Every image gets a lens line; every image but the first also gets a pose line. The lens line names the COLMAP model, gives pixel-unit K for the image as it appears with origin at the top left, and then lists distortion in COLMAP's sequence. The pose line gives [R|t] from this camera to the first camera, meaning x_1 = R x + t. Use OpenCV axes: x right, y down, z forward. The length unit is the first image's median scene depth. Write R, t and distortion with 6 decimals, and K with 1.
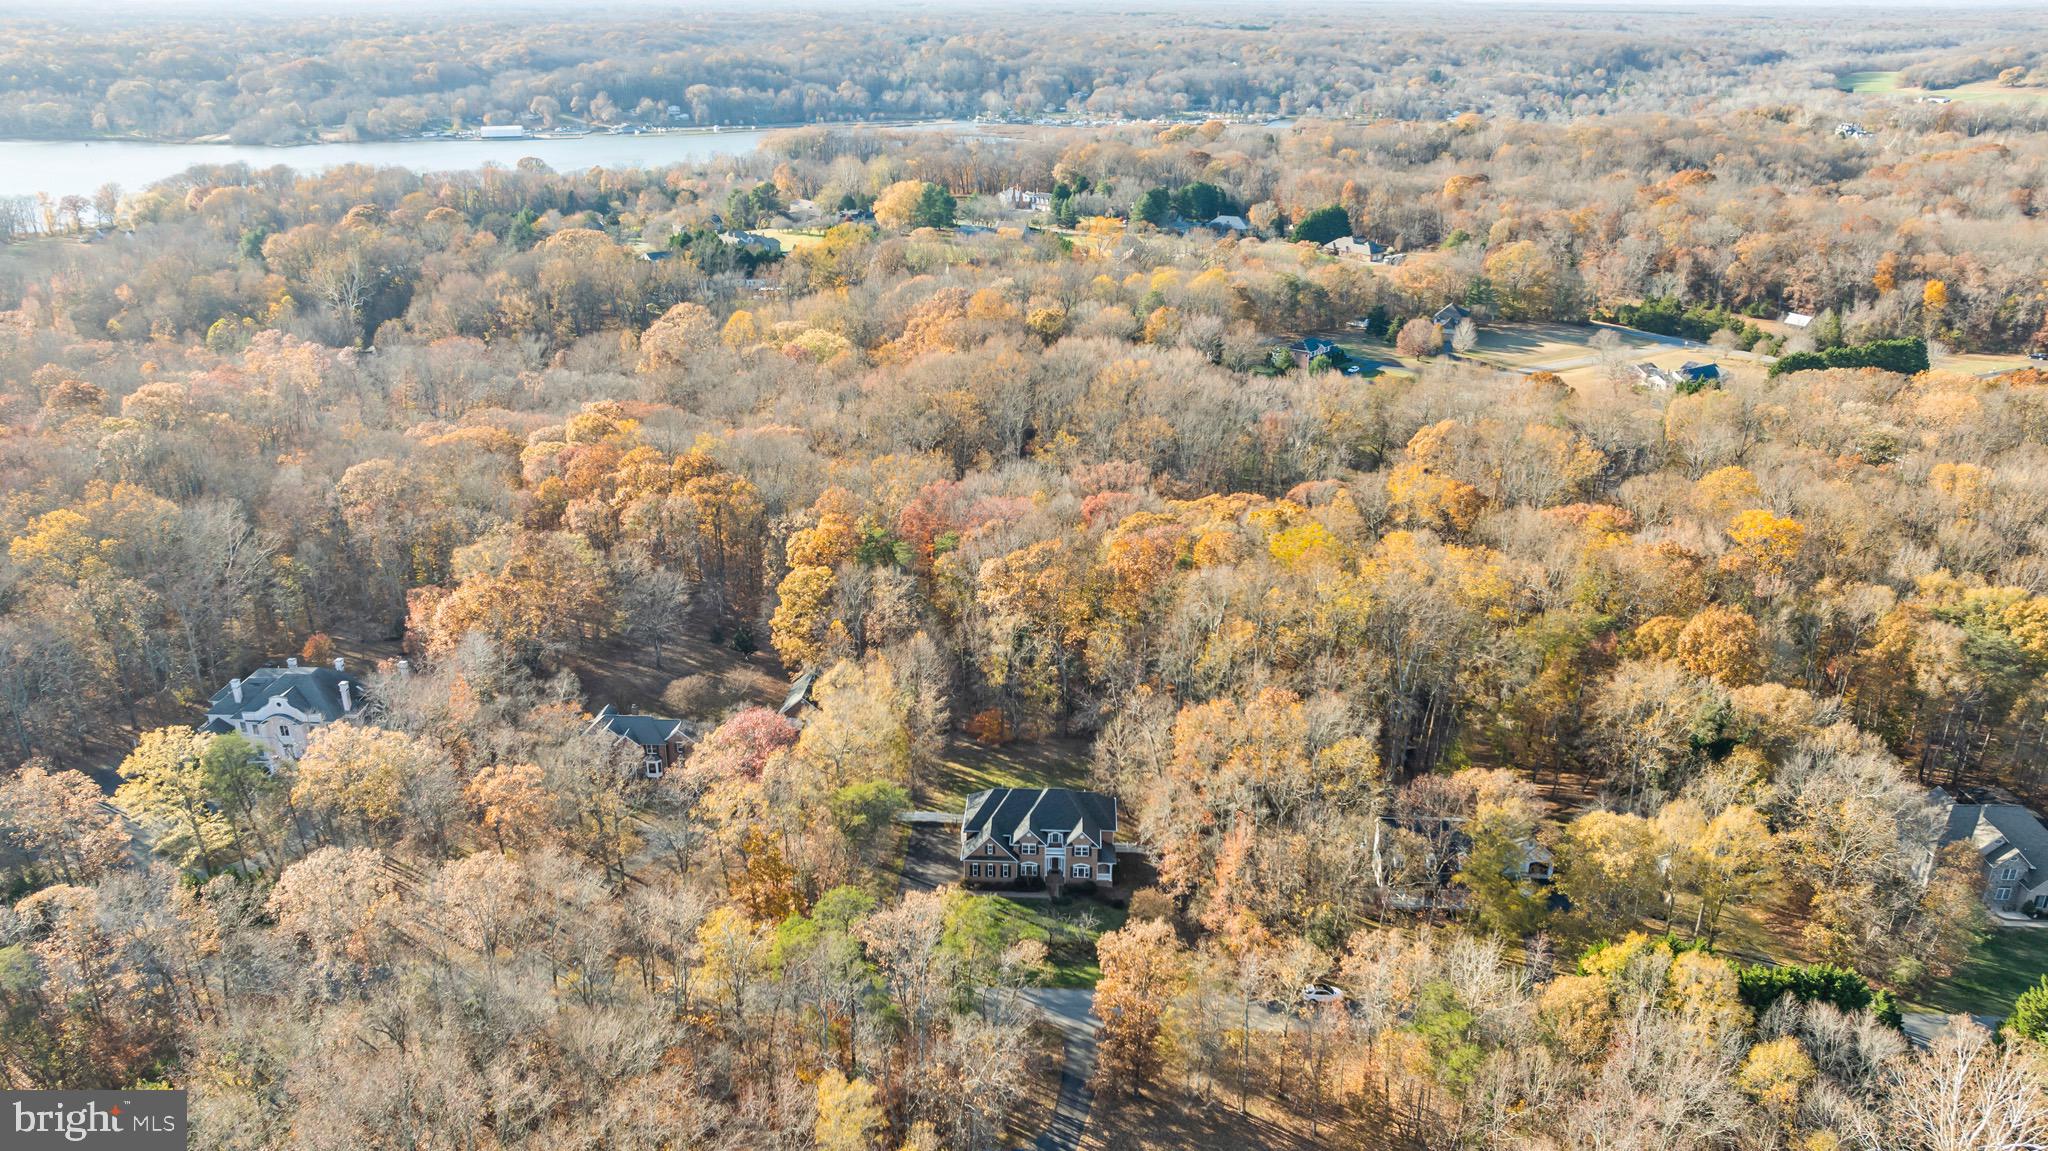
lens RADIAL K [[1361.5, 0, 1024.0], [0, 1361.5, 575.5], [0, 0, 1]] dist [-0.003645, -0.000887]
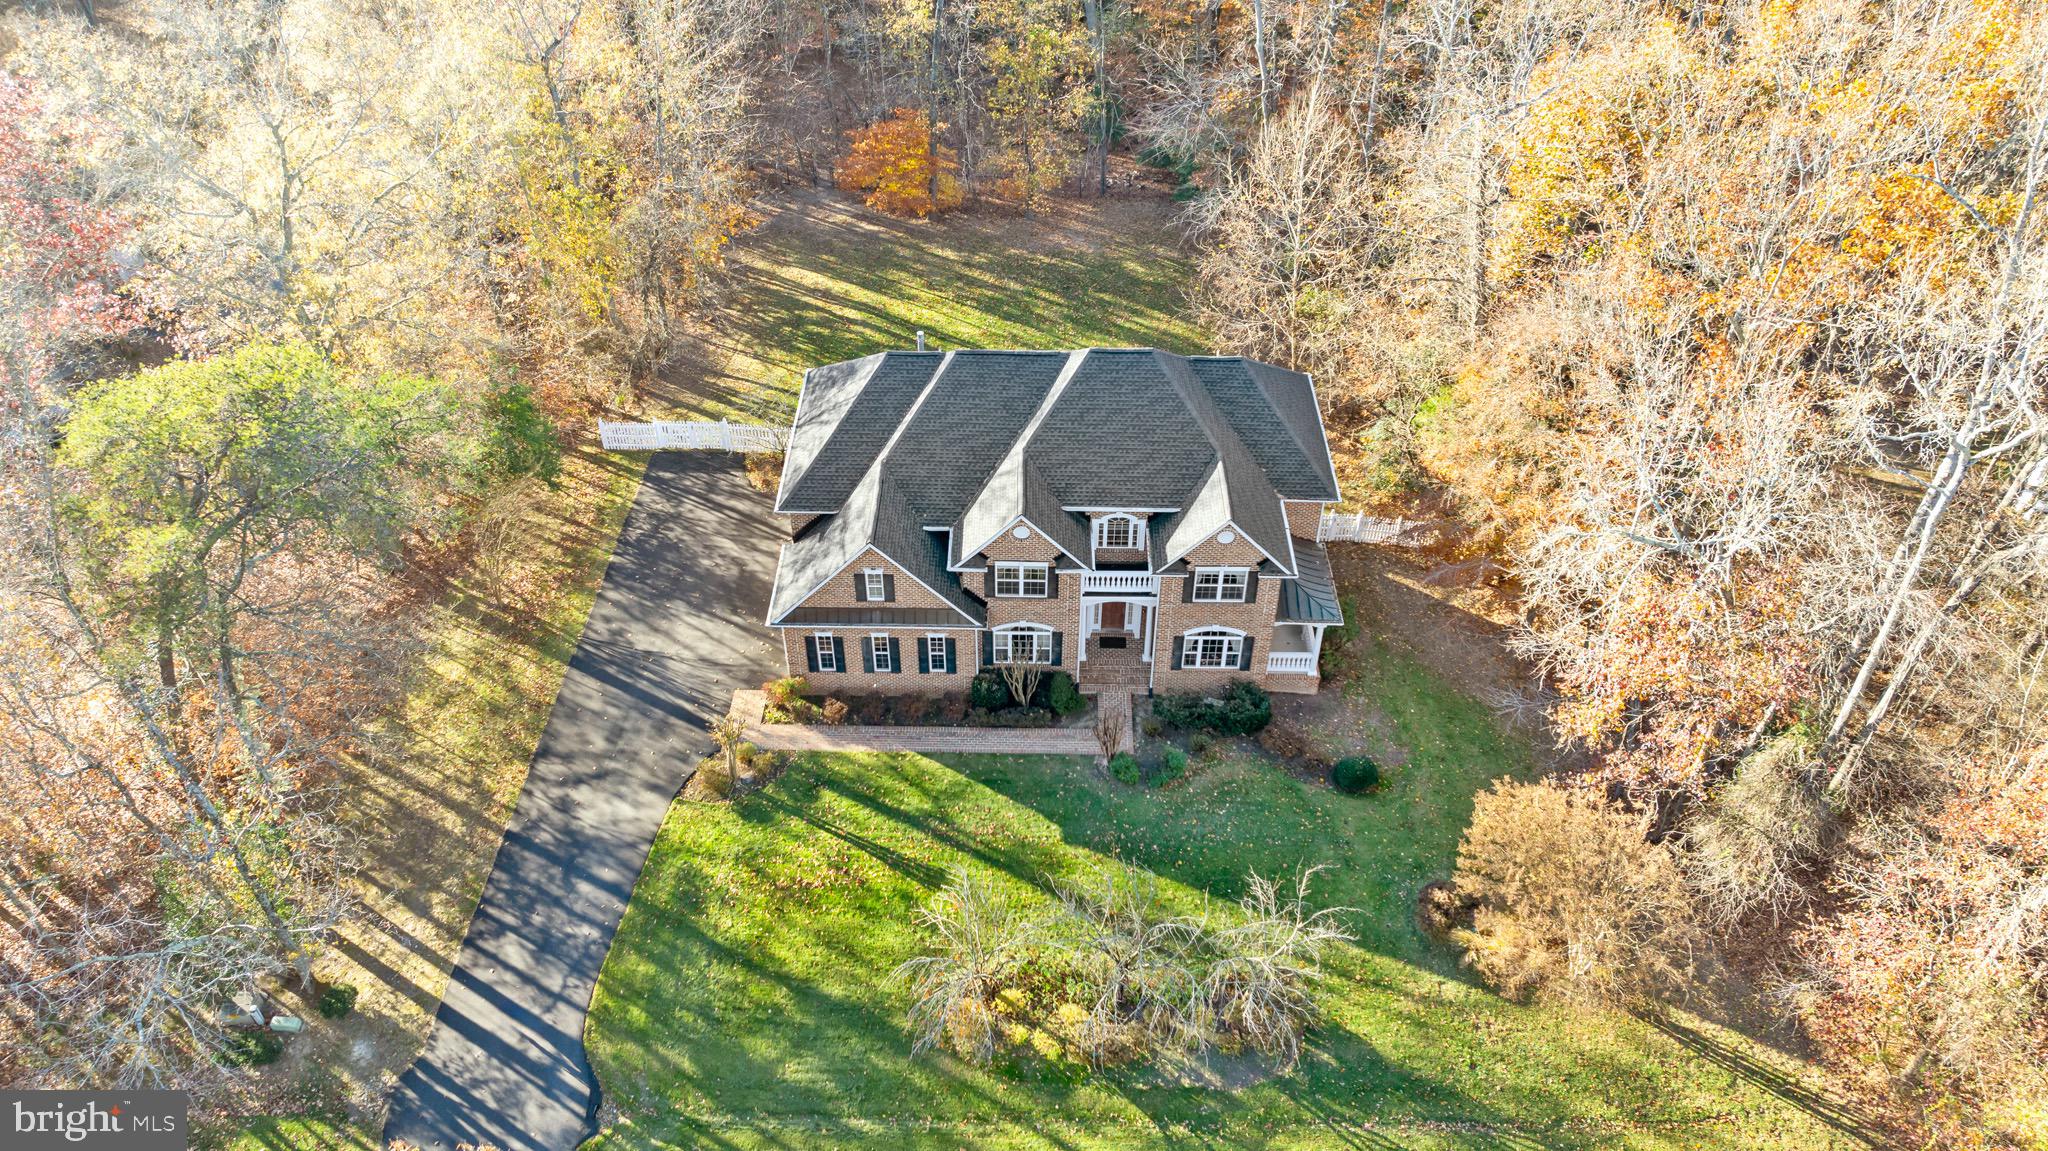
lens RADIAL K [[1386.7, 0, 1024.0], [0, 1386.7, 575.5], [0, 0, 1]] dist [-0.000670, -0.033119]
pose [[0.999626, -0.021431, 0.016983, -0.000422], [0.014428, 0.940970, 0.338181, 0.095190], [-0.023228, -0.337810, 0.940928, 0.654876]]
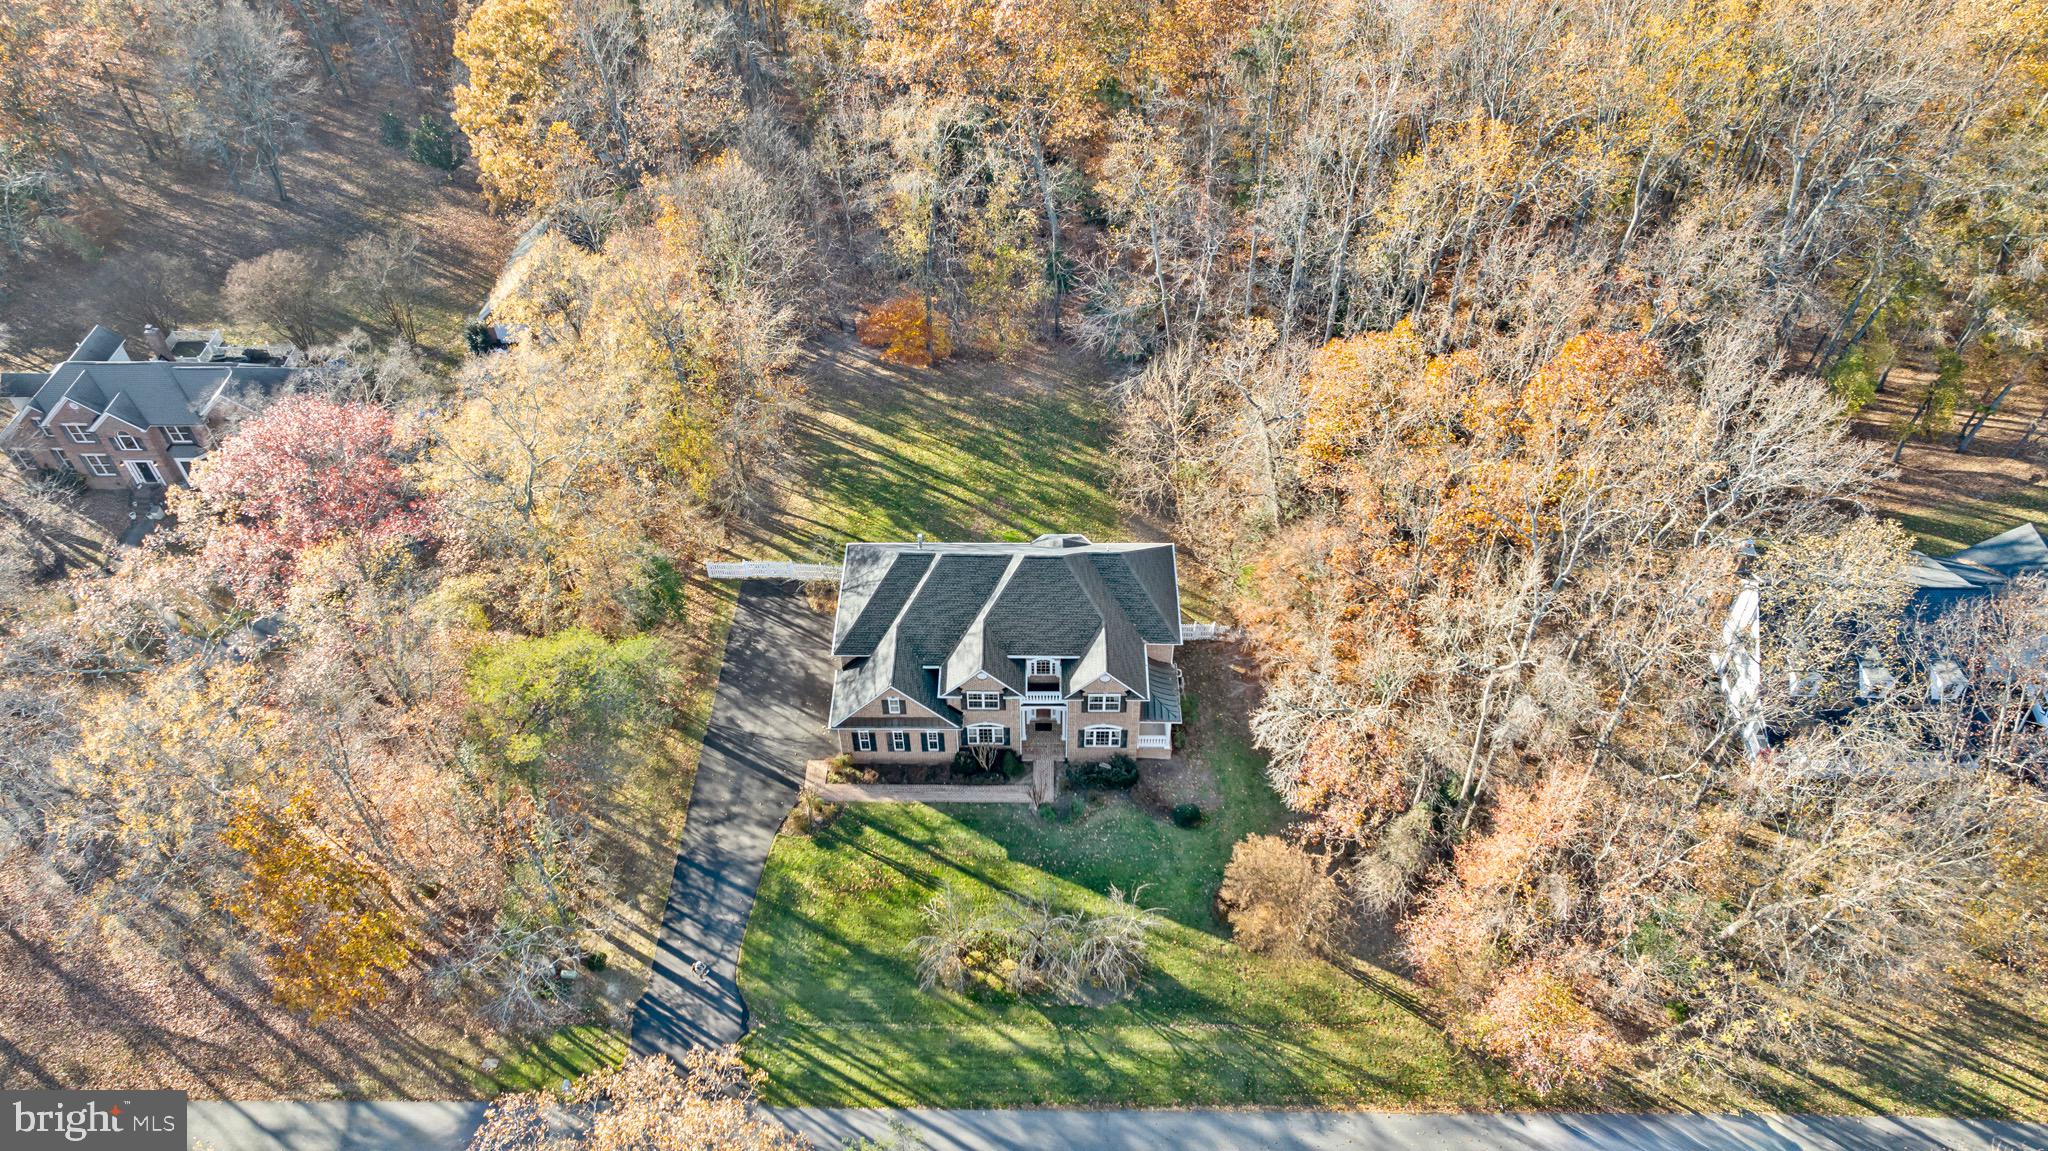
lens RADIAL K [[1361.5, 0, 1024.0], [0, 1361.5, 575.5], [0, 0, 1]] dist [-0.003645, -0.000887]
pose [[0.999485, -0.030924, 0.008575, 0.012461], [0.024671, 0.911329, 0.410939, -0.013332], [-0.020522, -0.410516, 0.911622, 0.542621]]
